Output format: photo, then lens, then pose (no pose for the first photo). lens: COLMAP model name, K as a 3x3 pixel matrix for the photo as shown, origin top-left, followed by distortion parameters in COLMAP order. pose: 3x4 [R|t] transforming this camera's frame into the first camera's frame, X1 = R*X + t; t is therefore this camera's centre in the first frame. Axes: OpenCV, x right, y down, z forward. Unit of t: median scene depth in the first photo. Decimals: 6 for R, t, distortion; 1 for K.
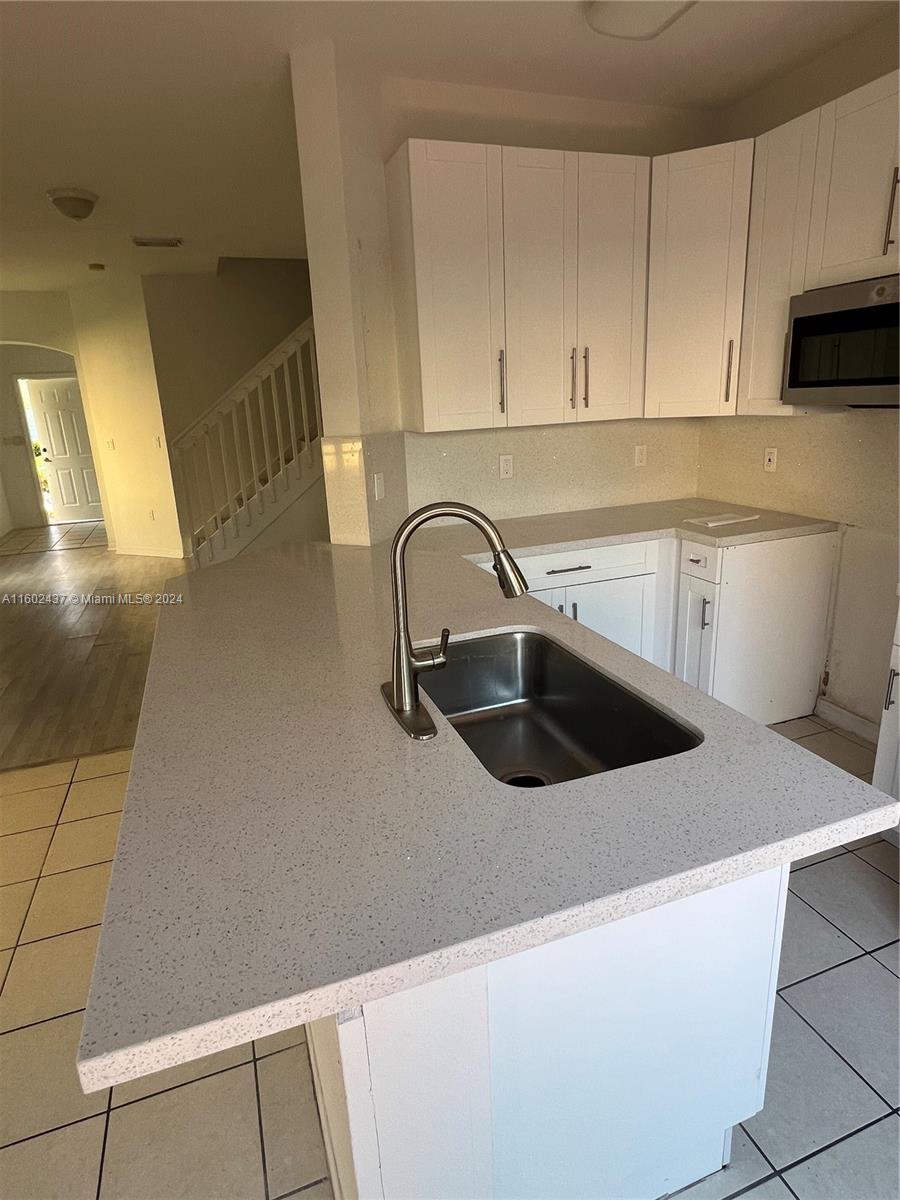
lens RADIAL K [[673.5, 0, 450.0], [0, 673.5, 600.0], [0, 0, 1]] dist [0.000487, 0.000364]
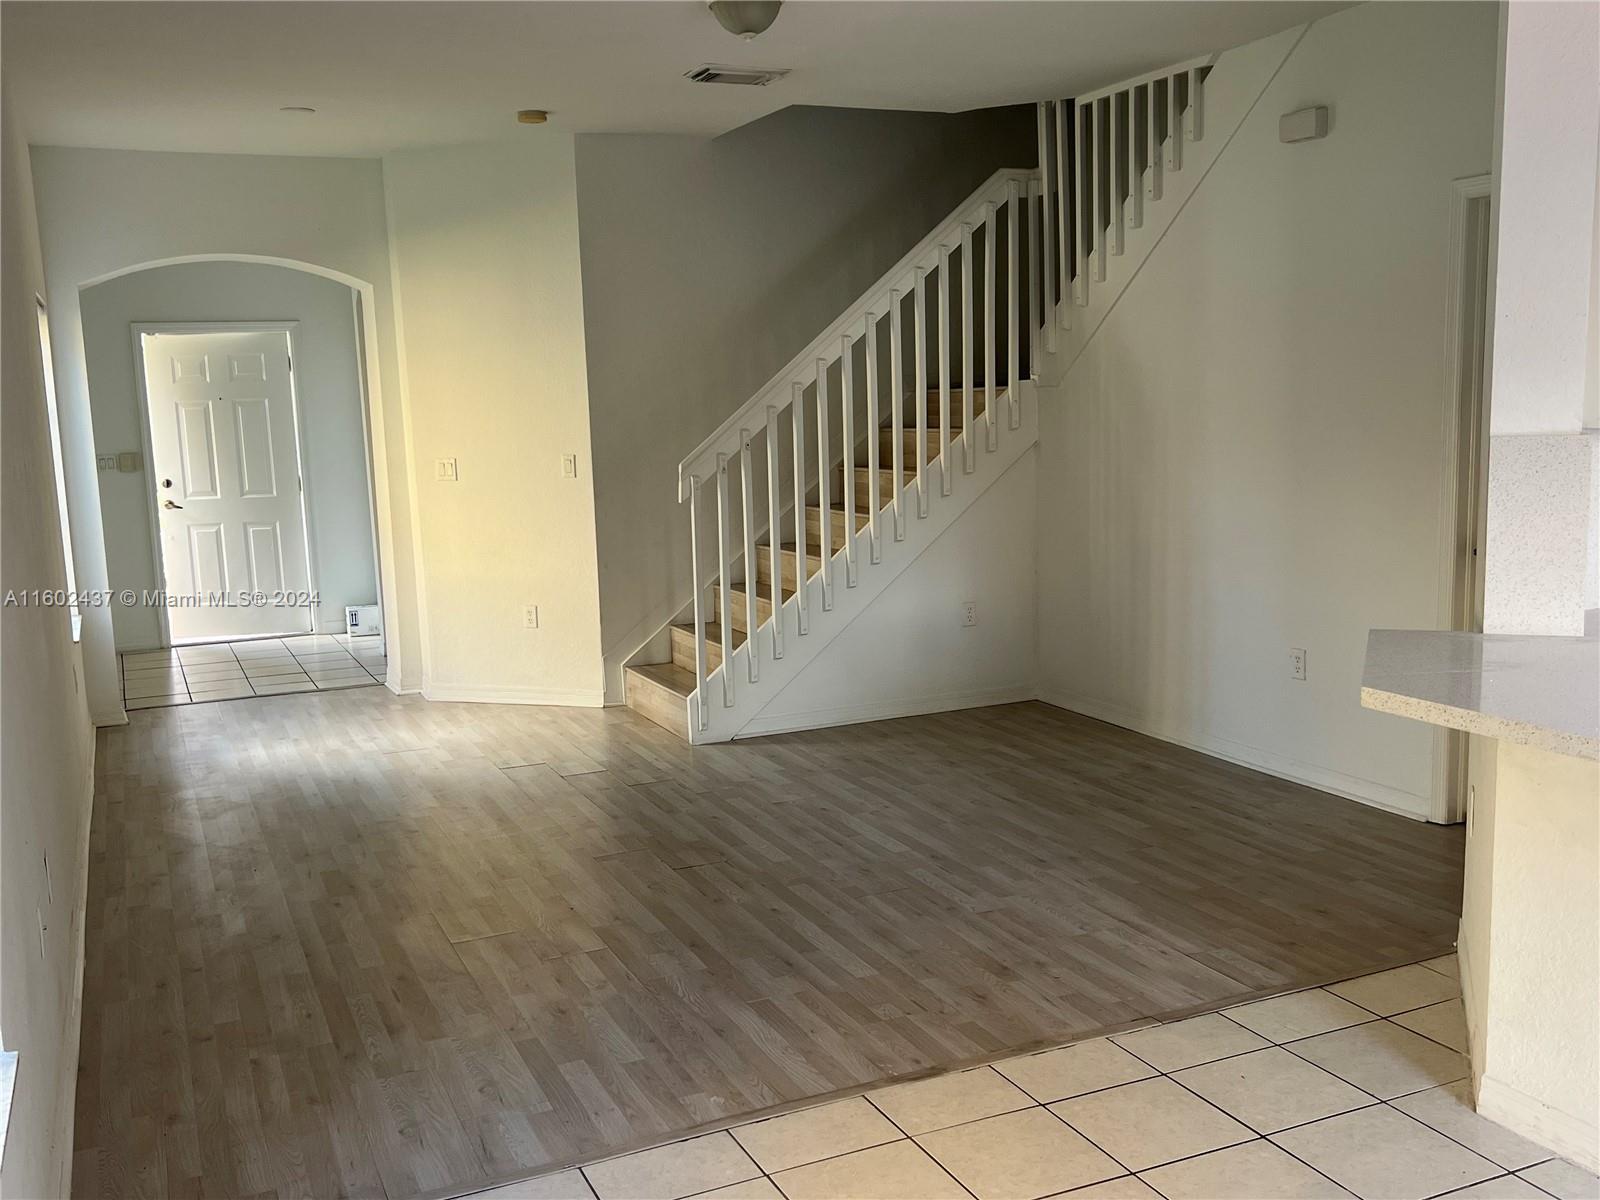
lens RADIAL K [[1539.1, 0, 800.0], [0, 1539.1, 600.0], [0, 0, 1]] dist [0.003384, -0.002295]
pose [[0.997699, 0.002856, 0.067733, -0.248006], [0.007969, 0.987245, -0.159011, 0.025868], [-0.067323, 0.159185, 0.984951, -0.048414]]
